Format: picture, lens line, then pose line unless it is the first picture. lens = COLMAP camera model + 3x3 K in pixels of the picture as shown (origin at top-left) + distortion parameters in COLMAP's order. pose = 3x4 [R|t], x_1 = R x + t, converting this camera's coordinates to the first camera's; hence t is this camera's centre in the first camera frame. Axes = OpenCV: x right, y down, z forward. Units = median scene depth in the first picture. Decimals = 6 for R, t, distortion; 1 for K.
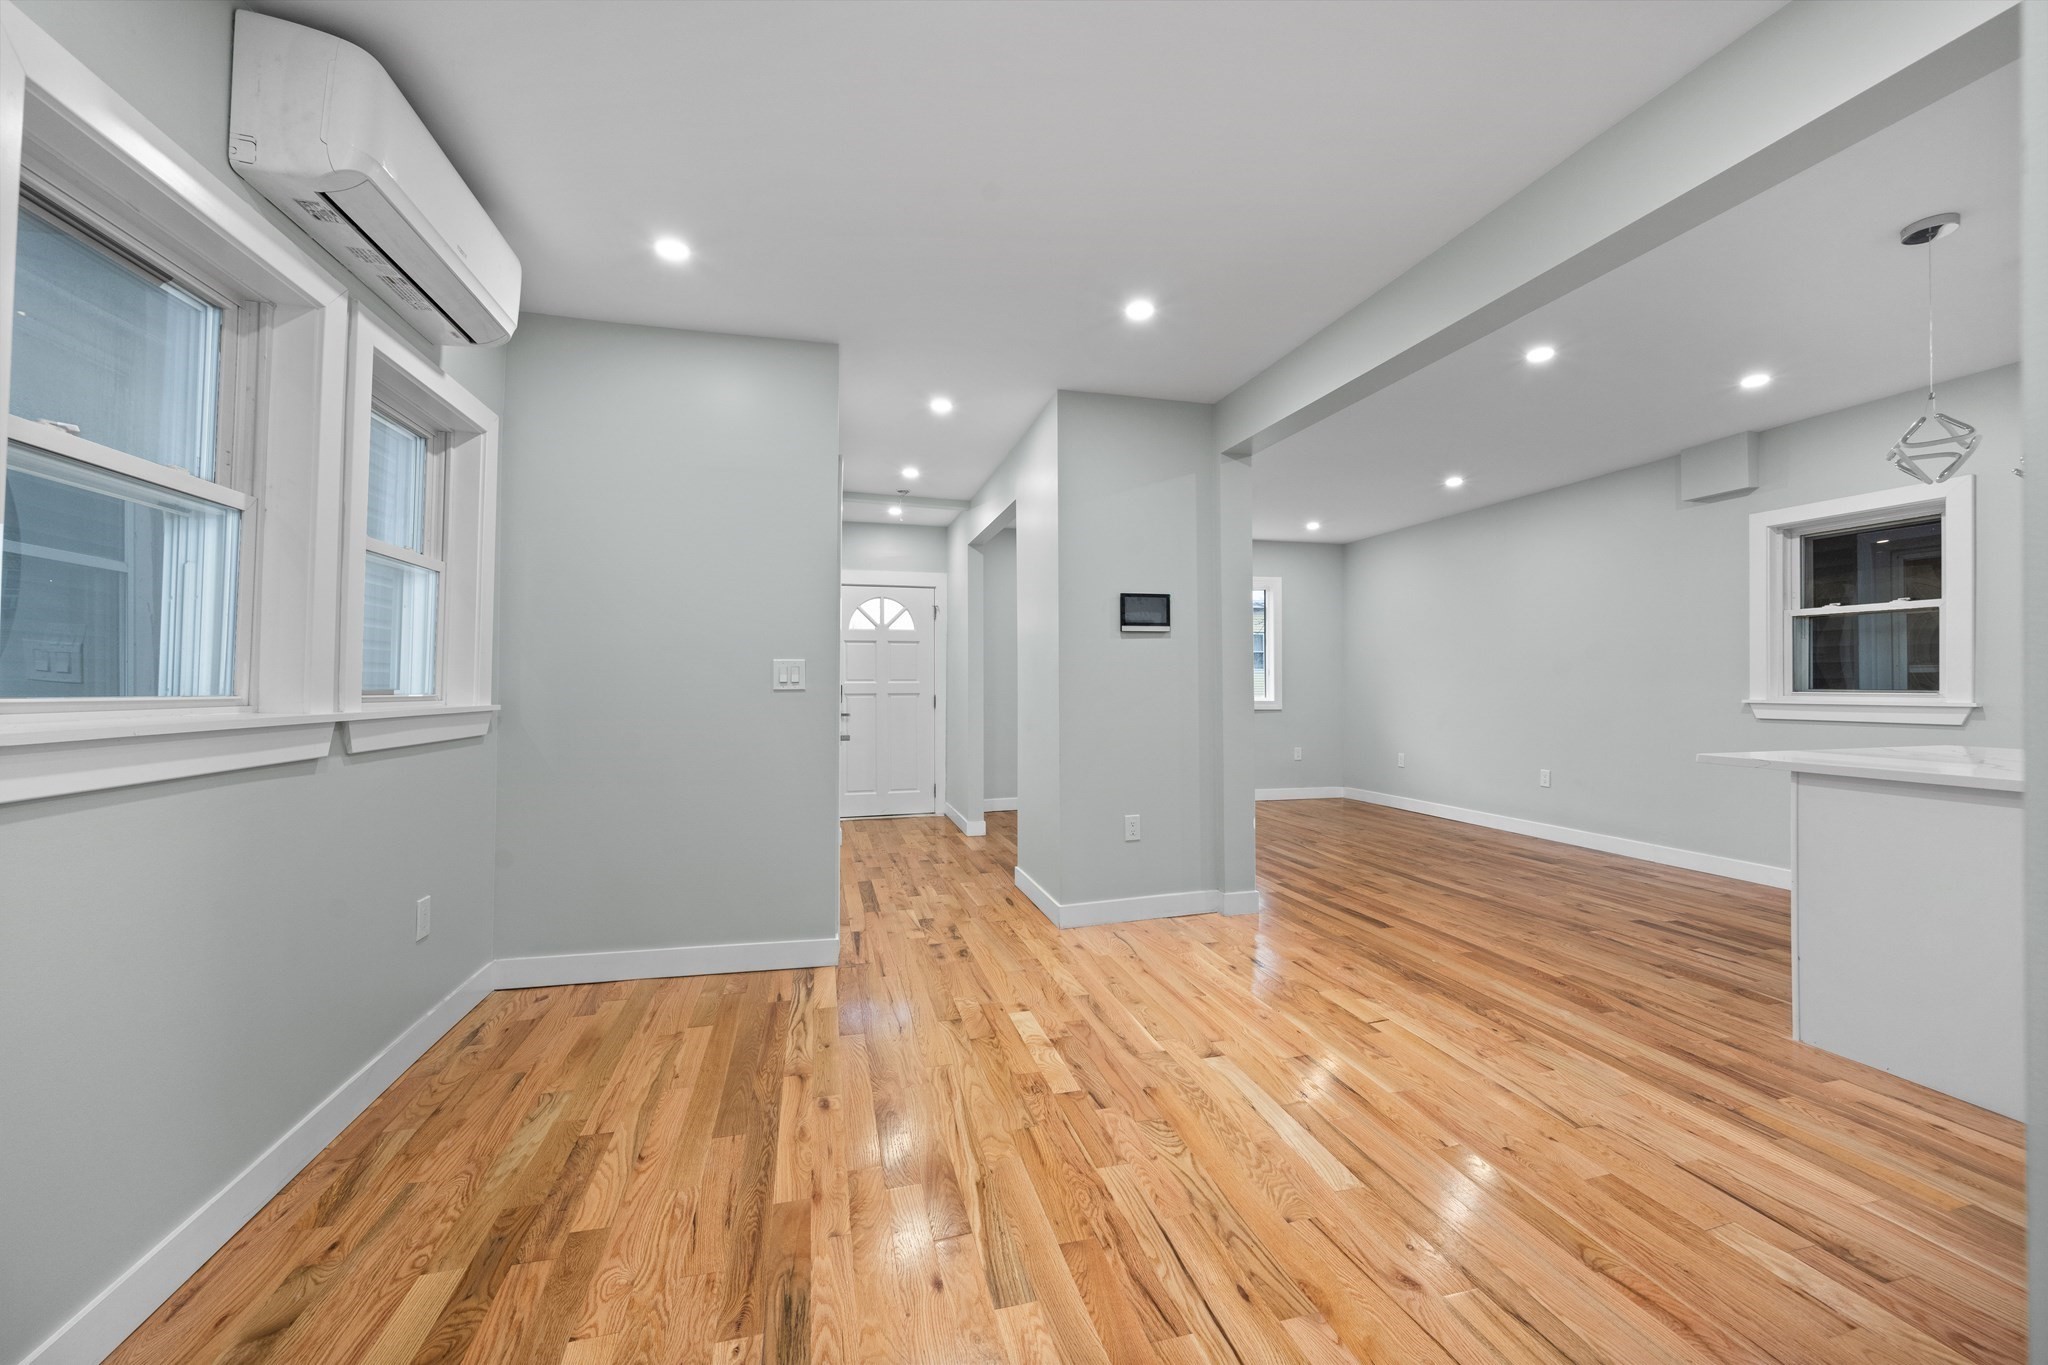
lens RADIAL K [[806.0, 0, 1032.4], [0, 806.0, 680.3], [0, 0, 1]] dist [-0.001788, 0.000099]
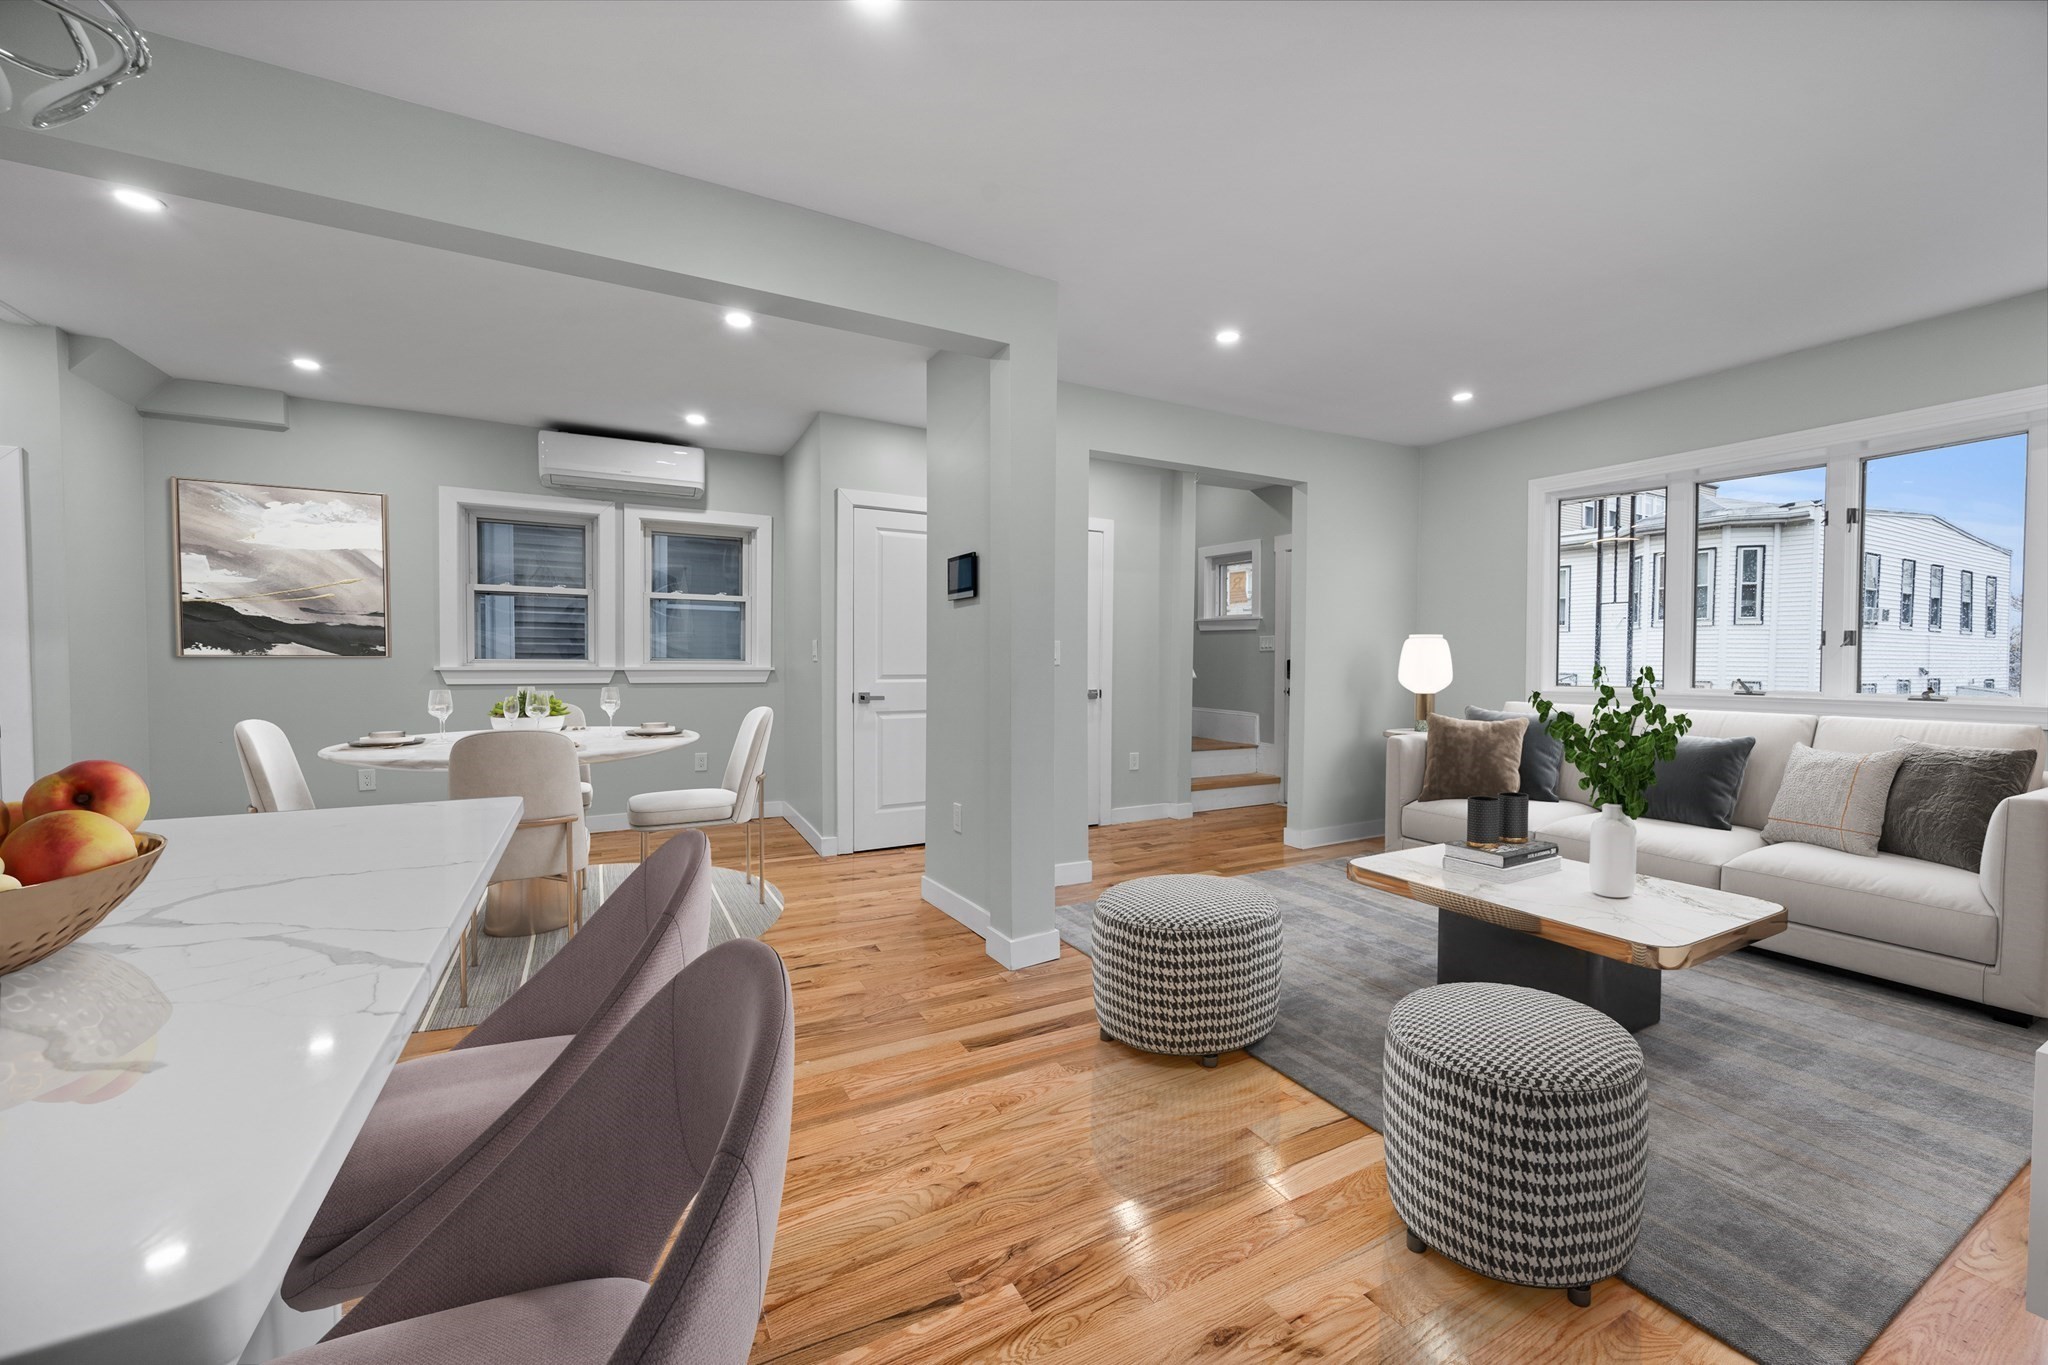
lens RADIAL K [[803.9, 0, 1020.8], [0, 803.9, 674.8], [0, 0, 1]] dist [0.000587, 0.000100]
pose [[0.226909, 0.024253, -0.973614, 1.336090], [-0.002702, 0.999702, 0.024273, 0.000460], [0.973912, -0.002877, 0.226907, 1.137410]]
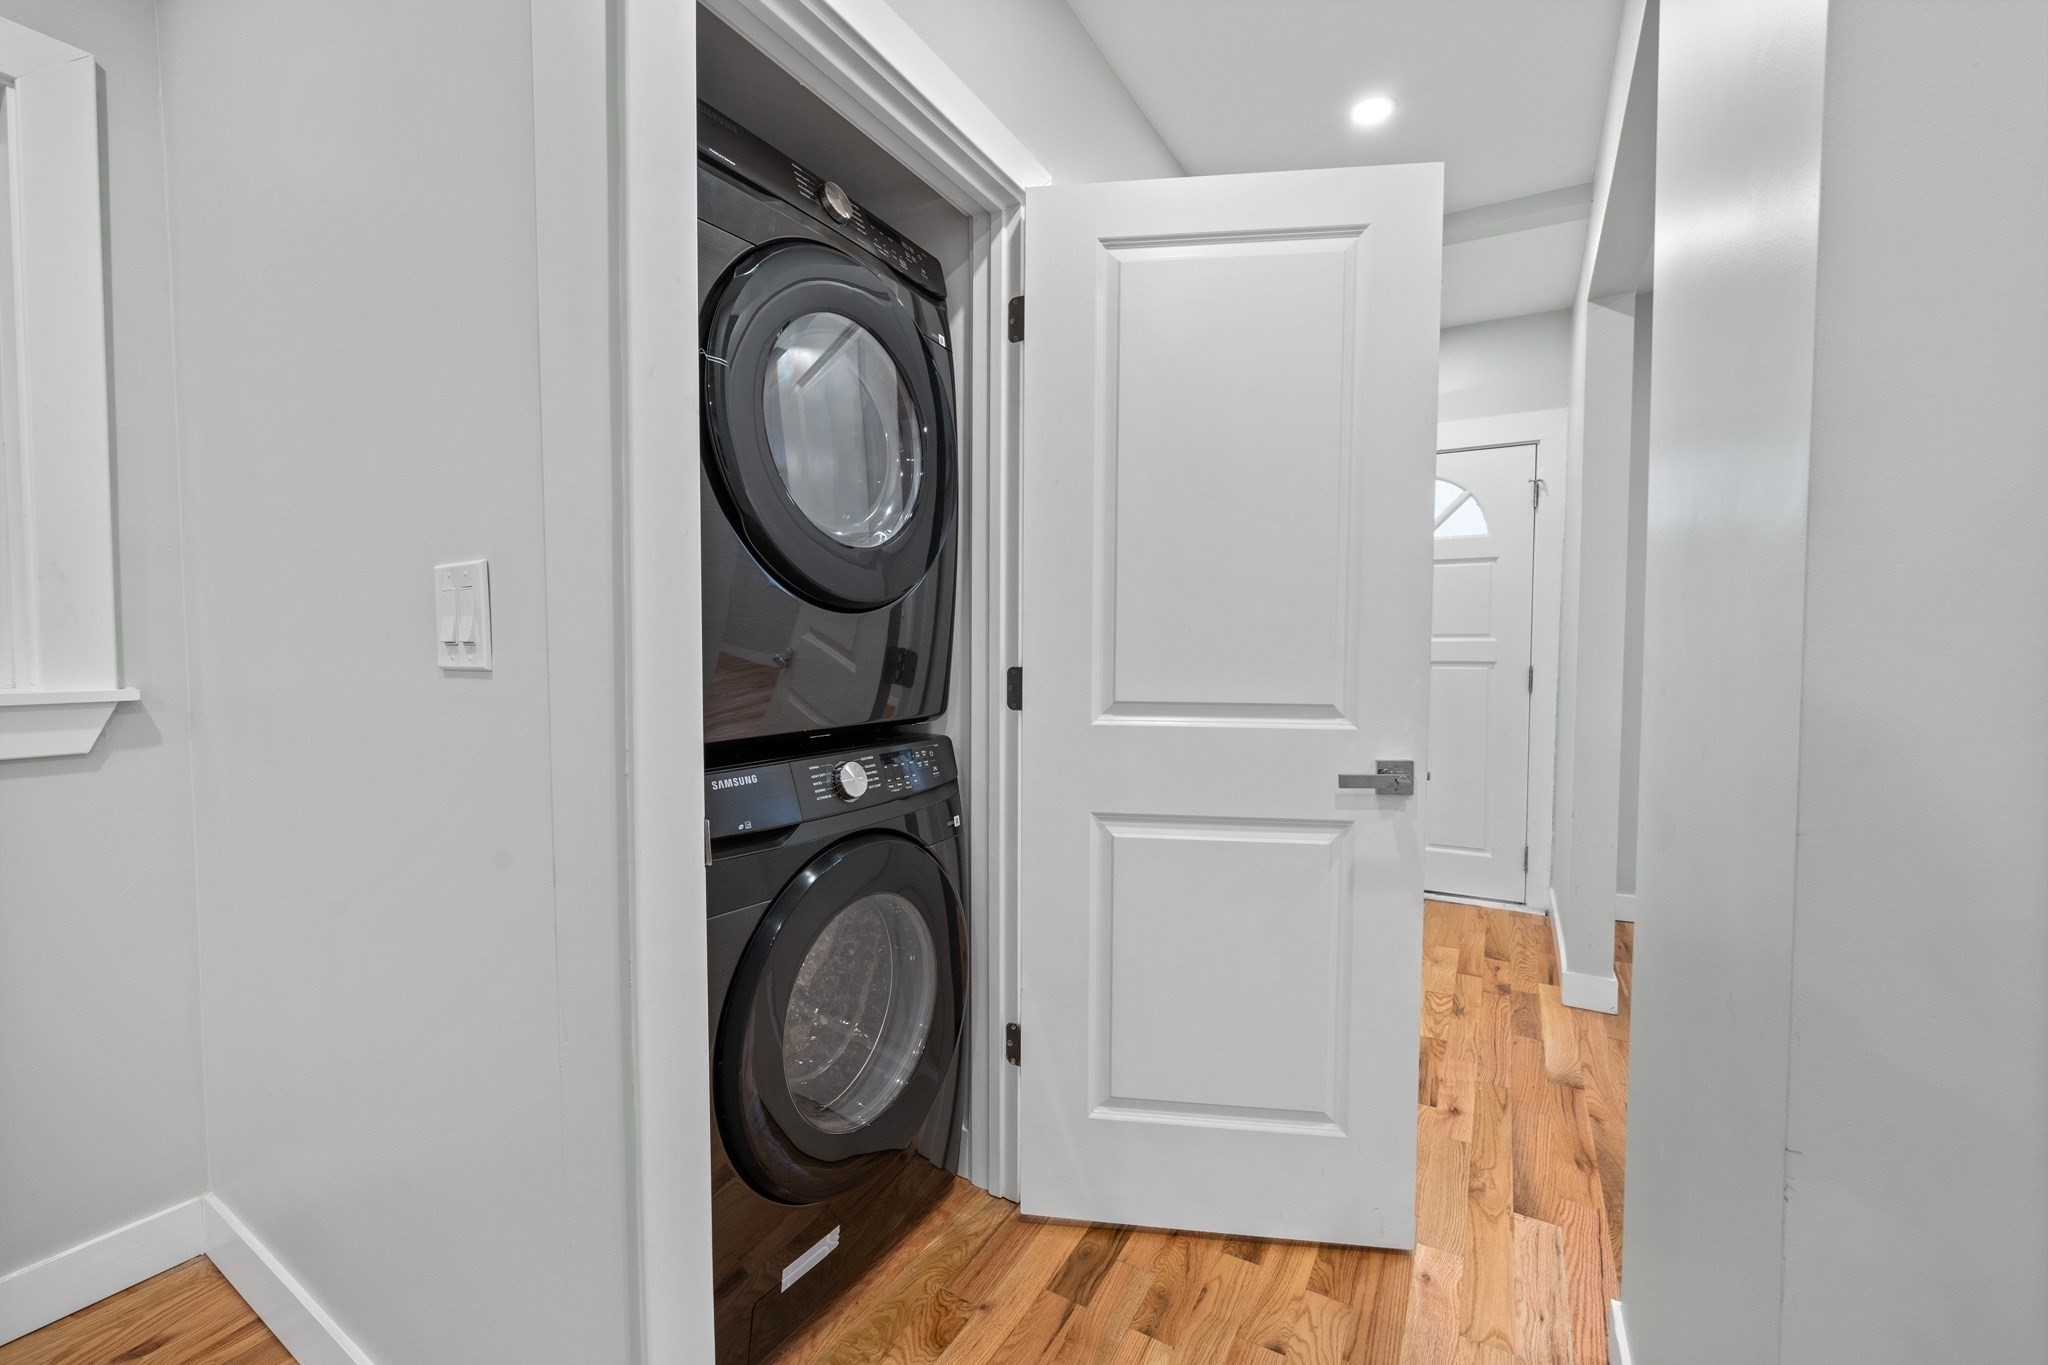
lens RADIAL K [[866.4, 0, 1009.8], [0, 866.4, 673.0], [0, 0, 1]] dist [0.000121, -0.000068]
pose [[0.712112, 0.029508, -0.701446, 0.056080], [0.001009, 0.999072, 0.043053, -0.000138], [0.702065, -0.031366, 0.711422, 1.012382]]
